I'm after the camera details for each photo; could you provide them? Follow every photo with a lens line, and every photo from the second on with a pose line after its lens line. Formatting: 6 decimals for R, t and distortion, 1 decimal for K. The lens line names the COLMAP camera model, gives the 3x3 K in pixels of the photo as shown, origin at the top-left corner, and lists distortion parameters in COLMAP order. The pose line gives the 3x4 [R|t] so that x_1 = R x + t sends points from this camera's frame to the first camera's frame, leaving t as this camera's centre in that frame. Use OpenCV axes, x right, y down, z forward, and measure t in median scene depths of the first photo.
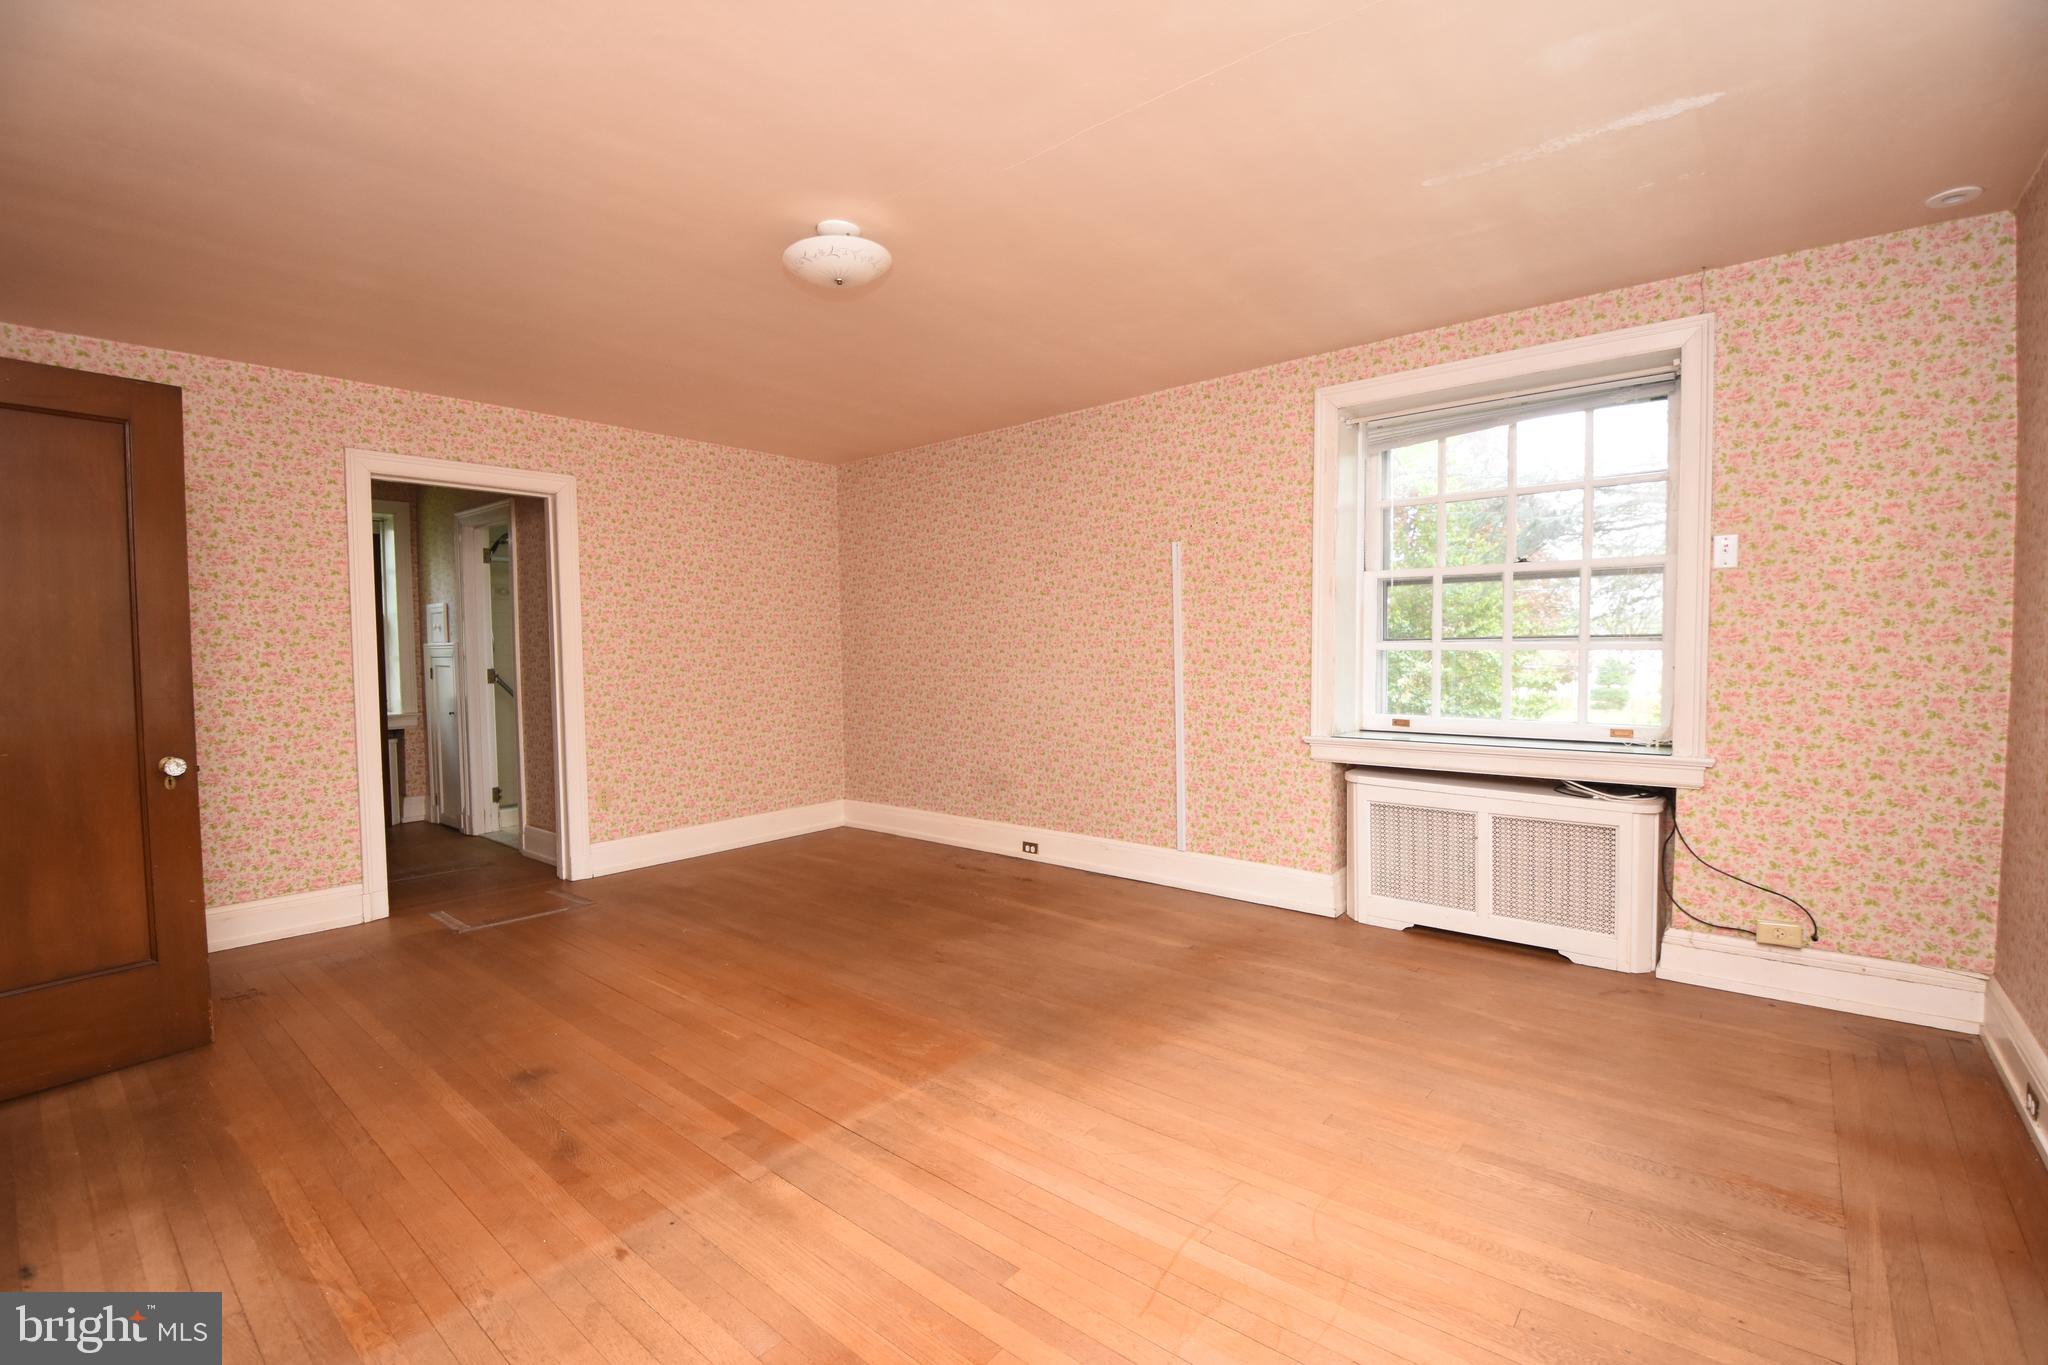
lens RADIAL K [[897.7, 0, 1024.0], [0, 897.7, 682.5], [0, 0, 1]] dist [0.015879, -0.024792]
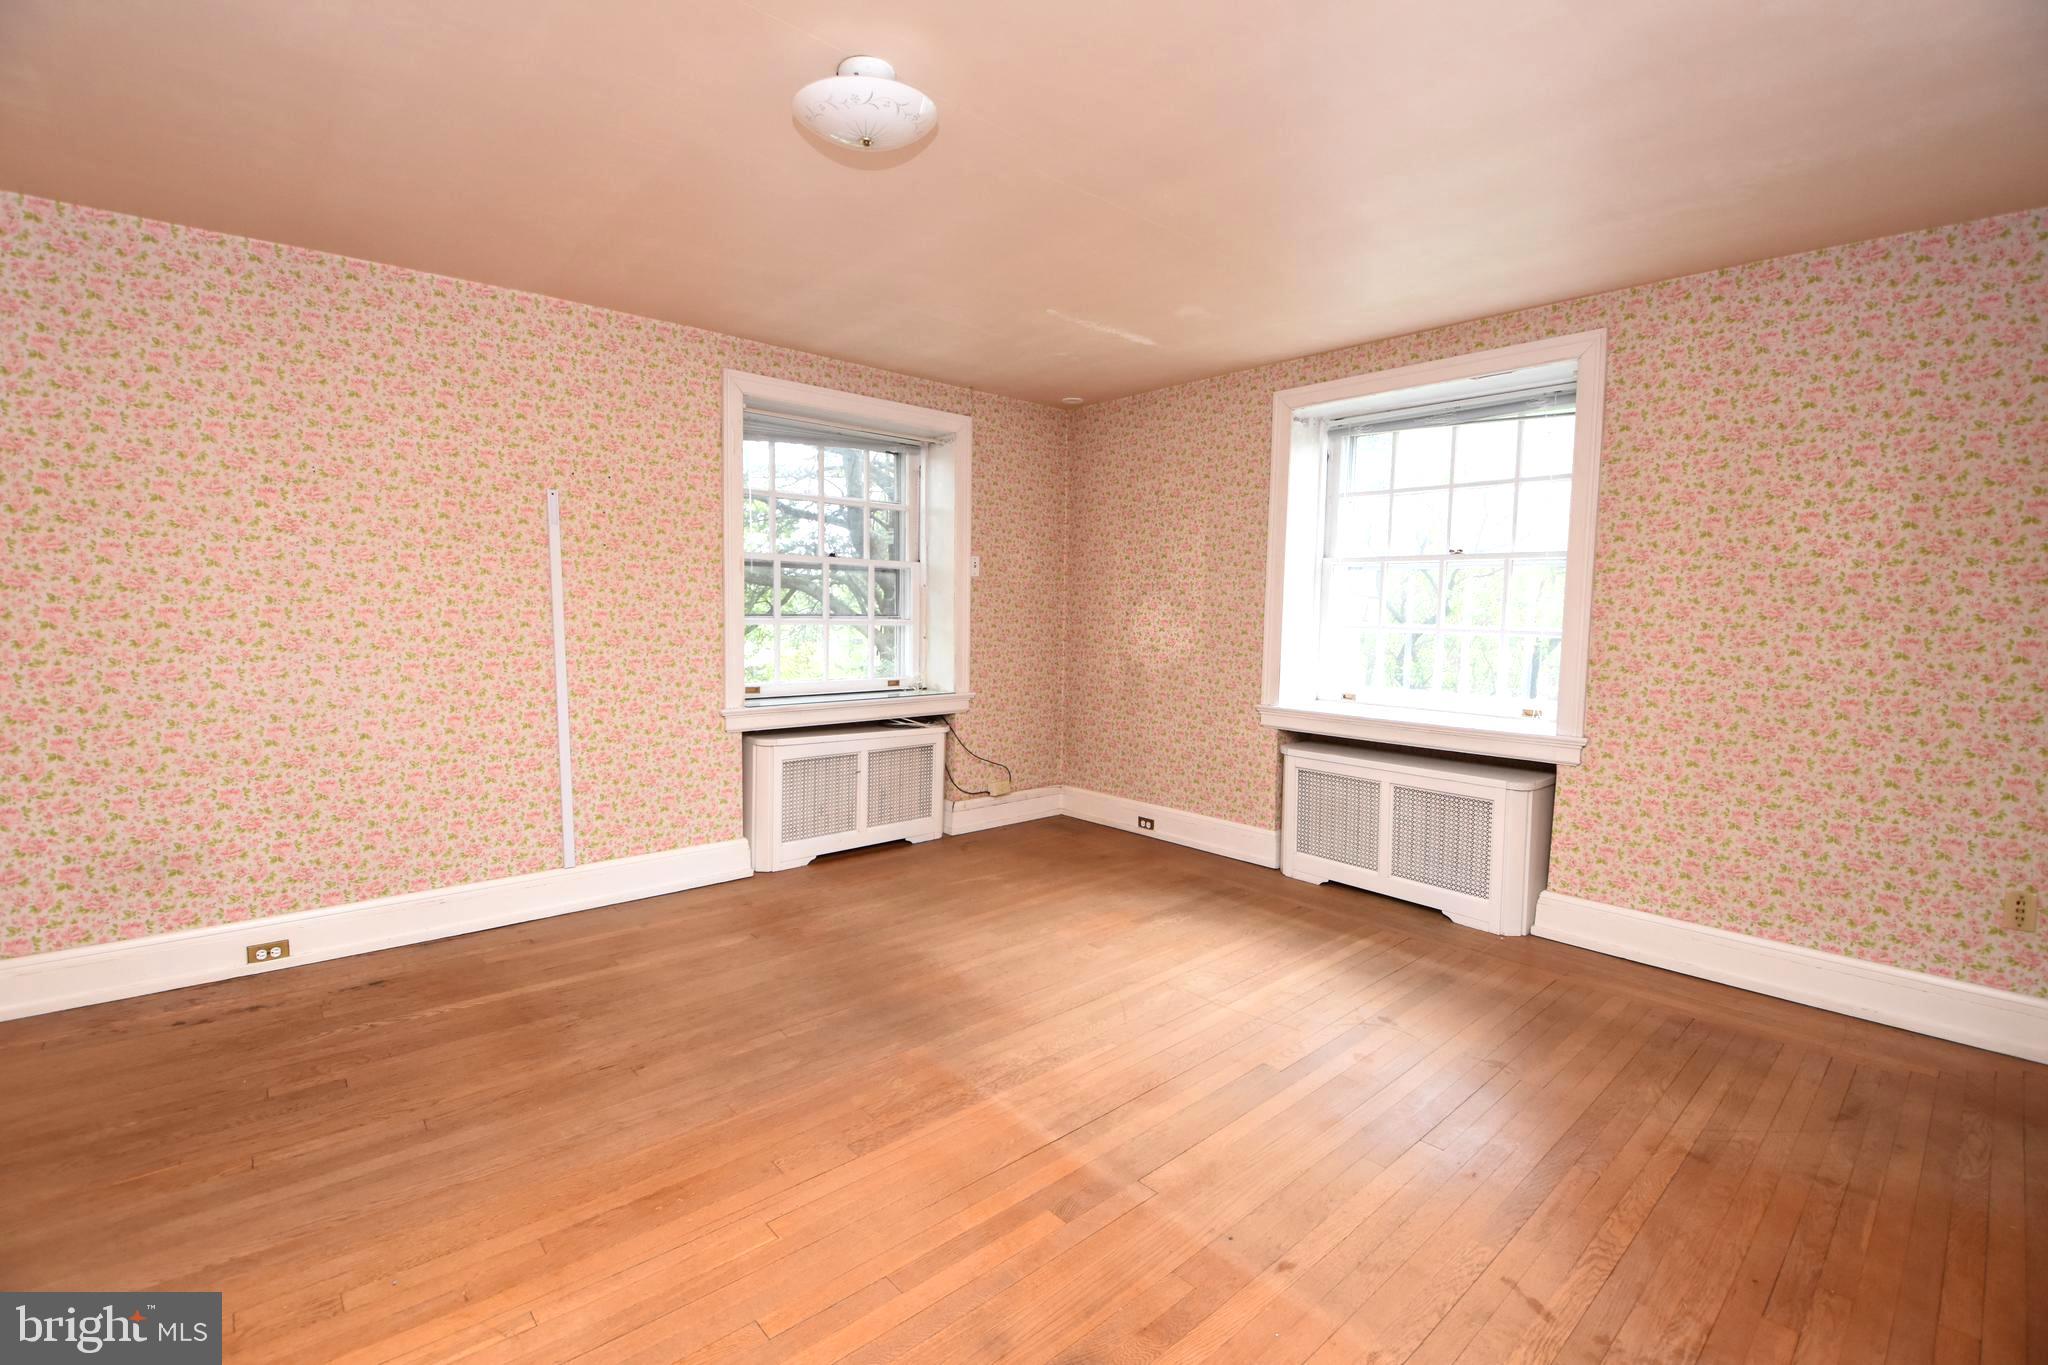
lens RADIAL K [[898.4, 0, 1027.9], [0, 898.4, 672.5], [0, 0, 1]] dist [0.015694, -0.023981]
pose [[0.135596, -0.053167, 0.989337, -0.727268], [0.029572, 0.998331, 0.049597, -0.025232], [-0.990323, 0.022532, 0.136942, 0.586218]]
